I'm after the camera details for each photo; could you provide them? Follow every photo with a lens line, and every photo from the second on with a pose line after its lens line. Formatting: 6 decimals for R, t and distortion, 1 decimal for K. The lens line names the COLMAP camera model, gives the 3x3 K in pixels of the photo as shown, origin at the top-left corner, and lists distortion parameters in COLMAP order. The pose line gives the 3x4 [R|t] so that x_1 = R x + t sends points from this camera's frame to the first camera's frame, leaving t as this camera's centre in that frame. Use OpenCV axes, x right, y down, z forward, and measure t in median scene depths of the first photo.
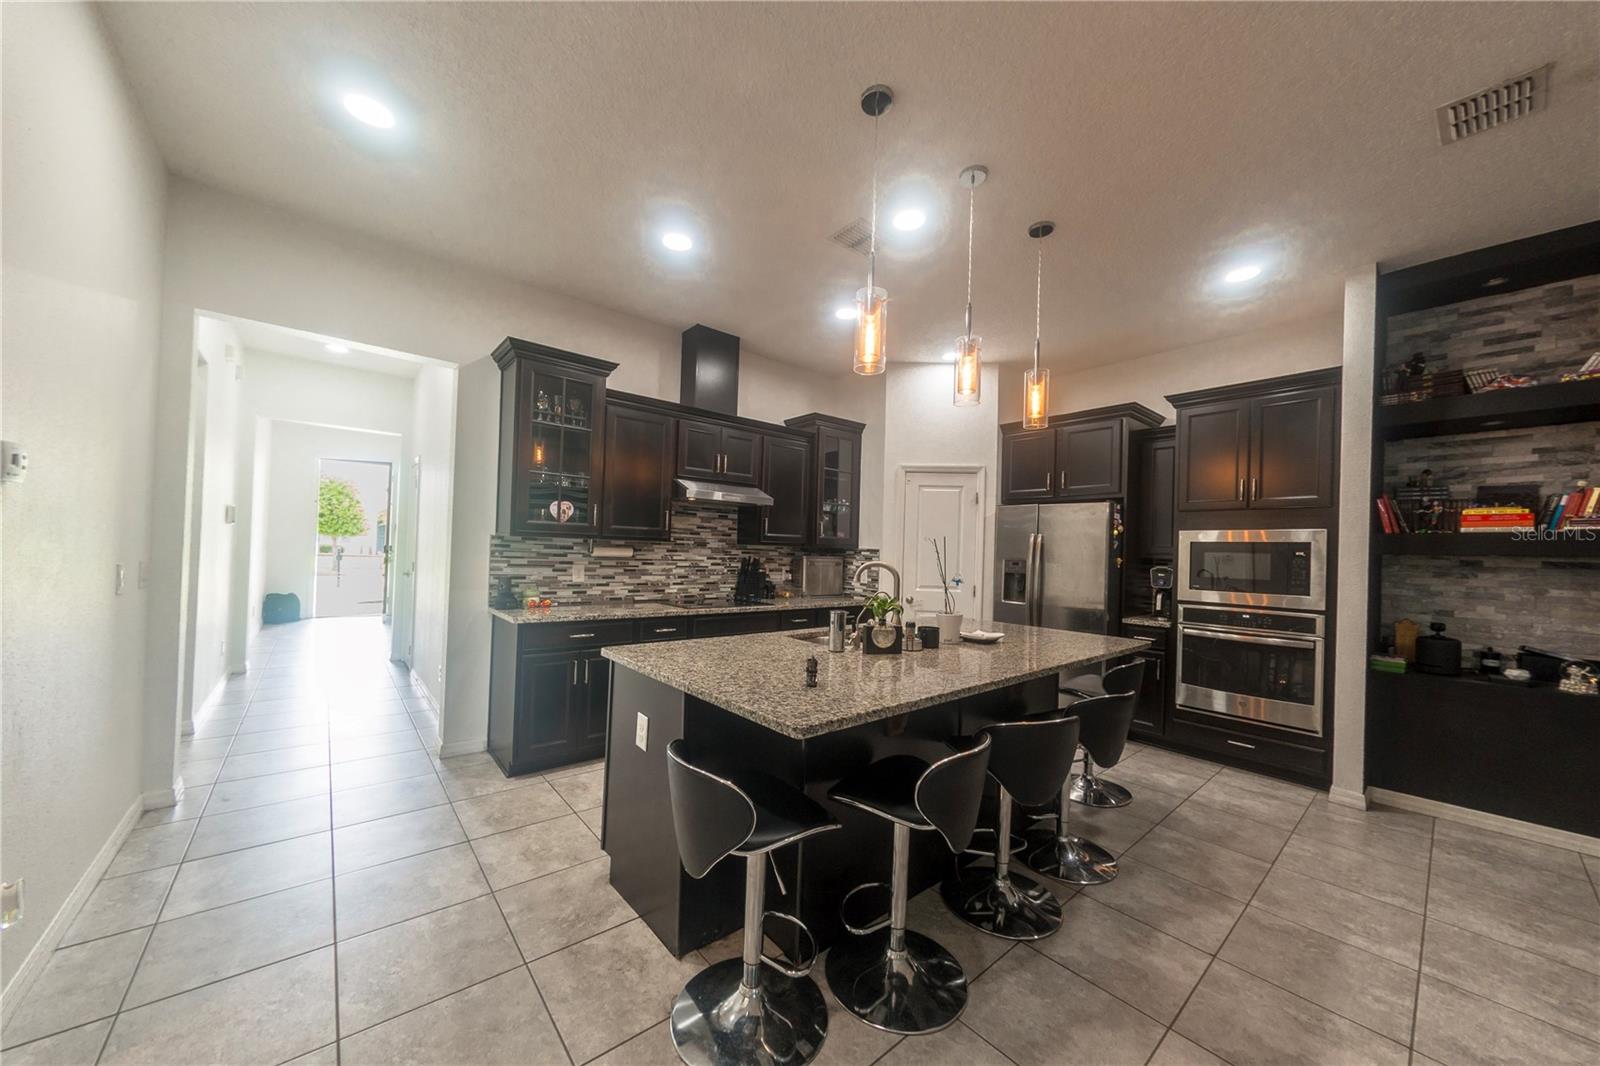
lens RADIAL K [[560.2, 0, 802.9], [0, 560.2, 540.9], [0, 0, 1]] dist [-0.004128, 0.000663]
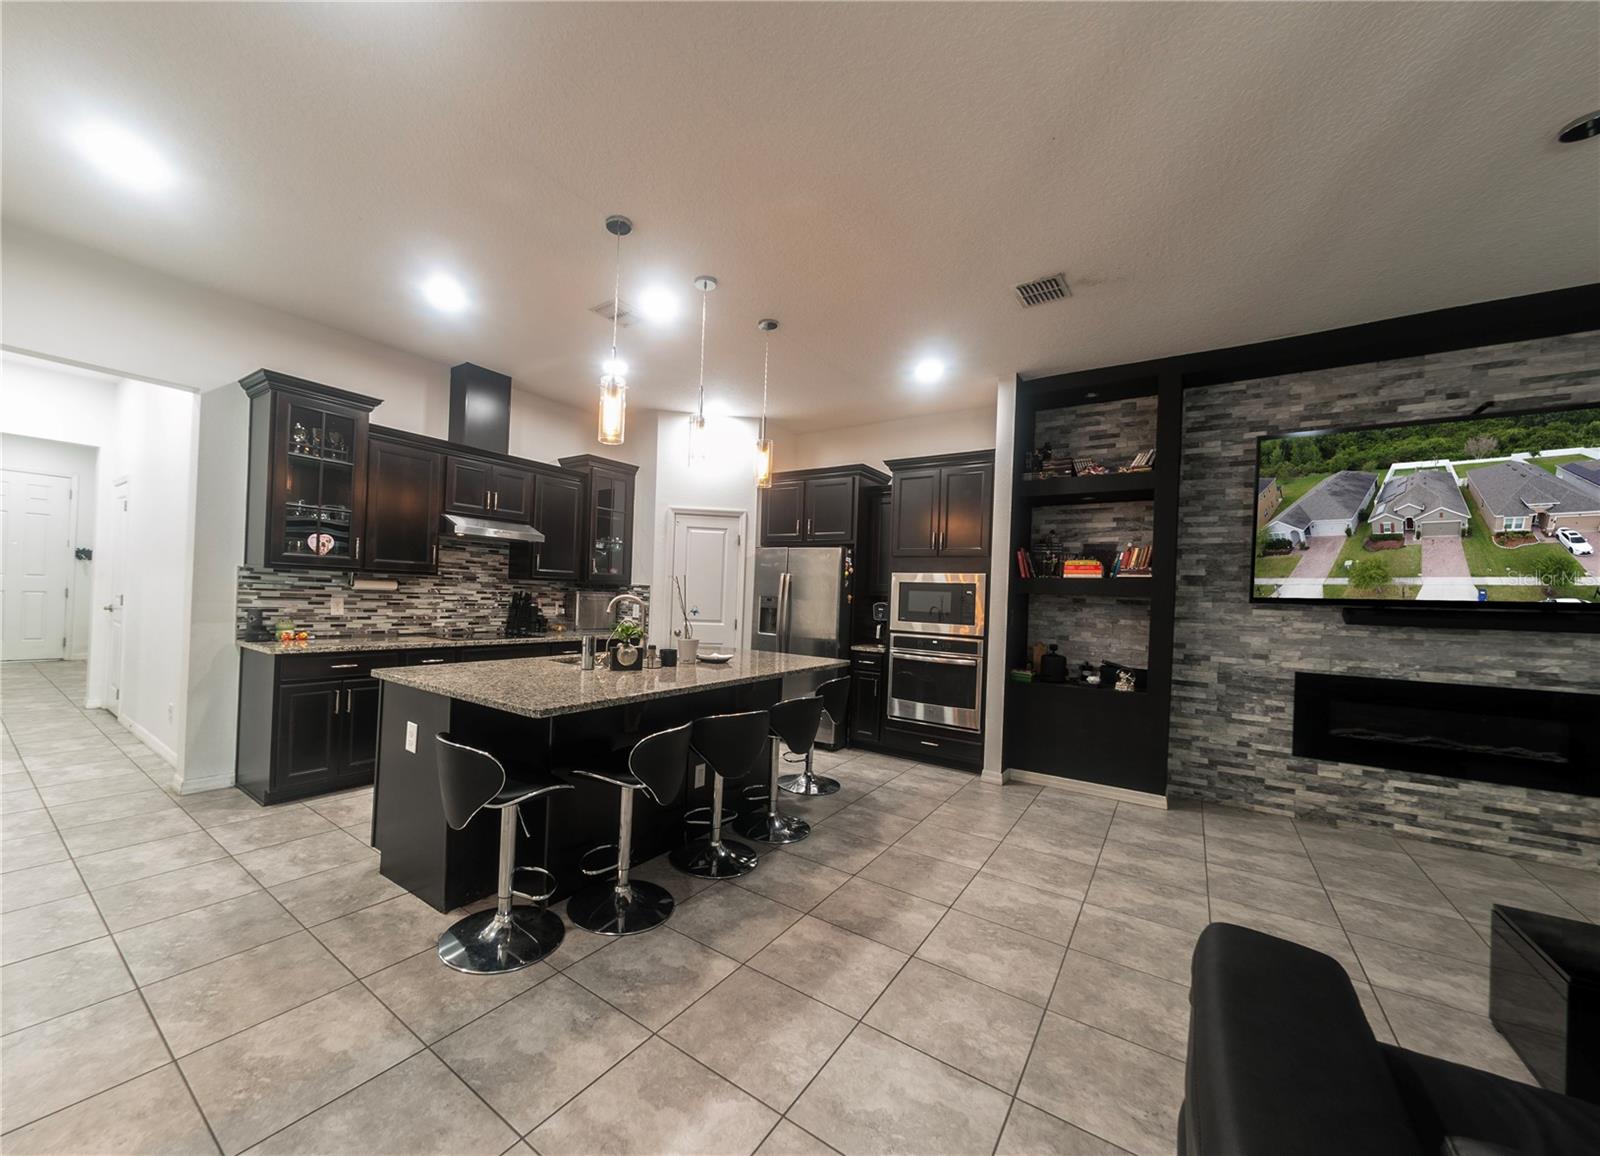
lens RADIAL K [[605.5, 0, 734.7], [0, 605.5, 591.4], [0, 0, 1]] dist [0.000617, -0.000319]
pose [[0.974609, 0.008736, 0.223742, 0.053349], [-0.014087, 0.999651, 0.022331, -0.002962], [-0.223469, -0.024916, 0.974392, -0.237856]]
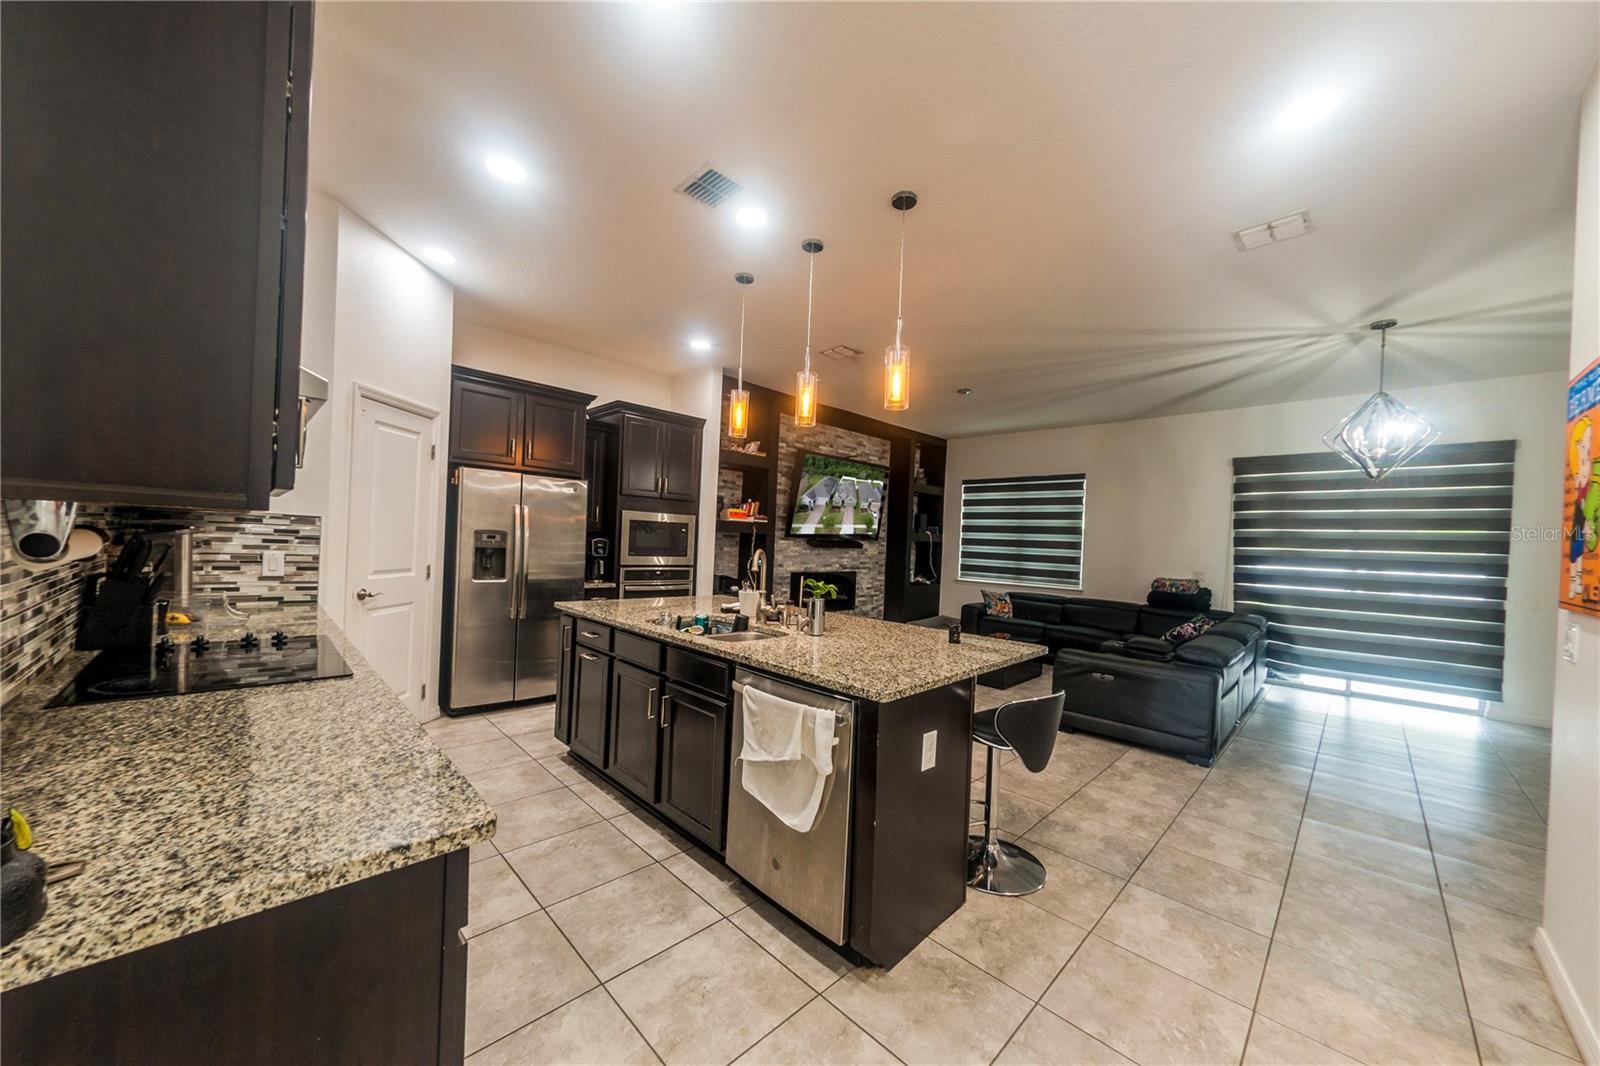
lens RADIAL K [[560.2, 0, 804.9], [0, 560.2, 549.8], [0, 0, 1]] dist [-0.004128, 0.000663]
pose [[-0.082694, -0.046037, 0.995511, -0.726031], [-0.063149, 0.997167, 0.040868, -0.007725], [-0.994572, -0.059486, -0.085367, 0.807845]]
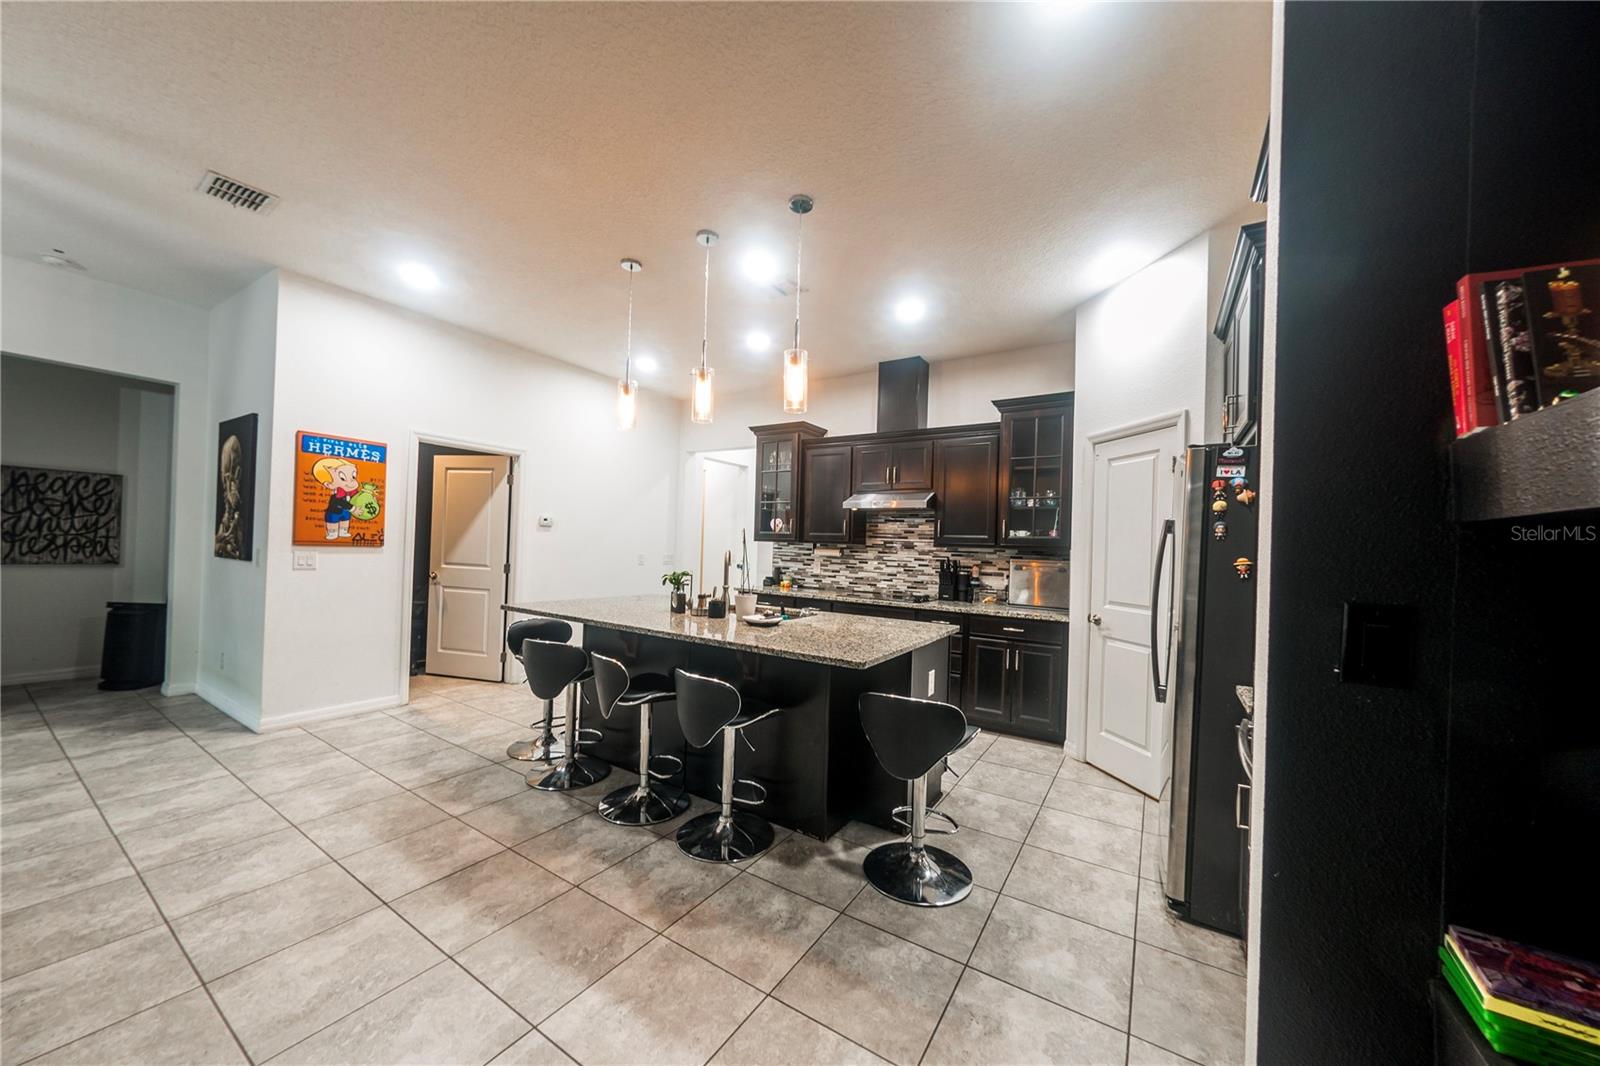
lens RADIAL K [[560.2, 0, 803.1], [0, 560.2, 542.2], [0, 0, 1]] dist [-0.004128, 0.000663]
pose [[0.294856, -0.029395, -0.955090, 1.140615], [-0.008624, 0.999404, -0.033421, 0.049014], [0.955503, 0.018091, 0.294427, 0.632890]]
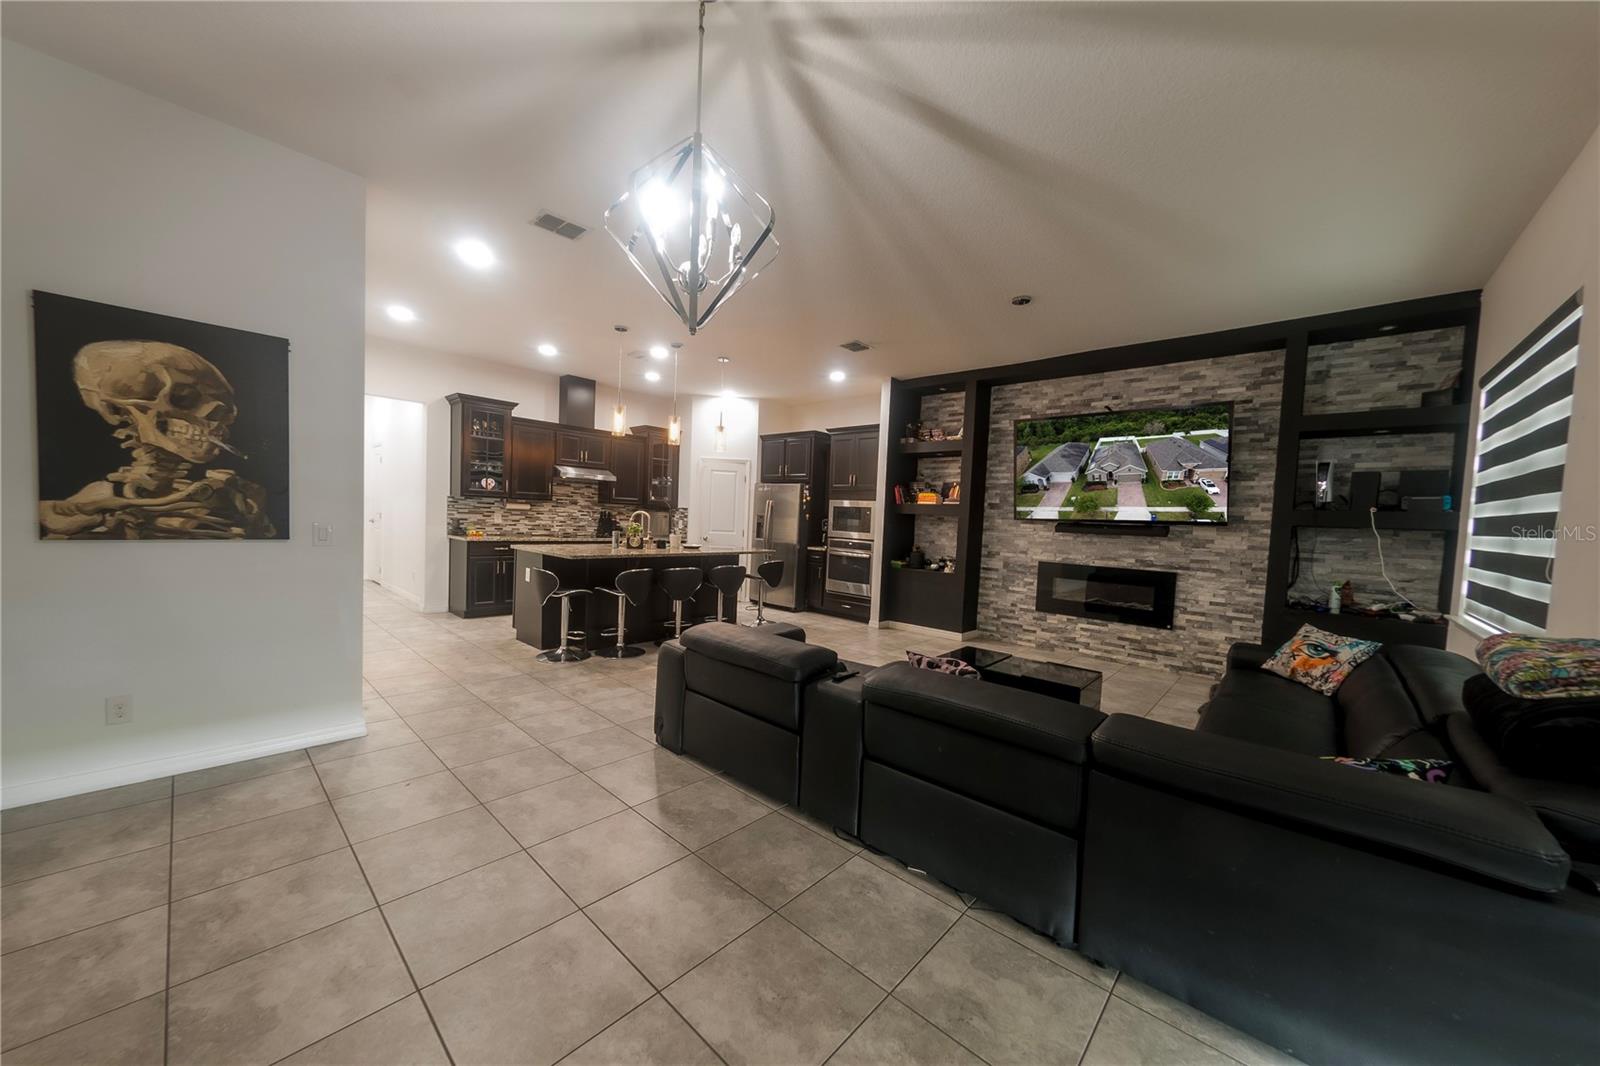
lens RADIAL K [[560.2, 0, 808.8], [0, 560.2, 545.7], [0, 0, 1]] dist [-0.004128, 0.000663]
pose [[0.990417, 0.009329, 0.137793, 0.393521], [-0.020174, 0.996787, 0.077520, -0.014124], [-0.136627, -0.079557, 0.987423, -1.058749]]
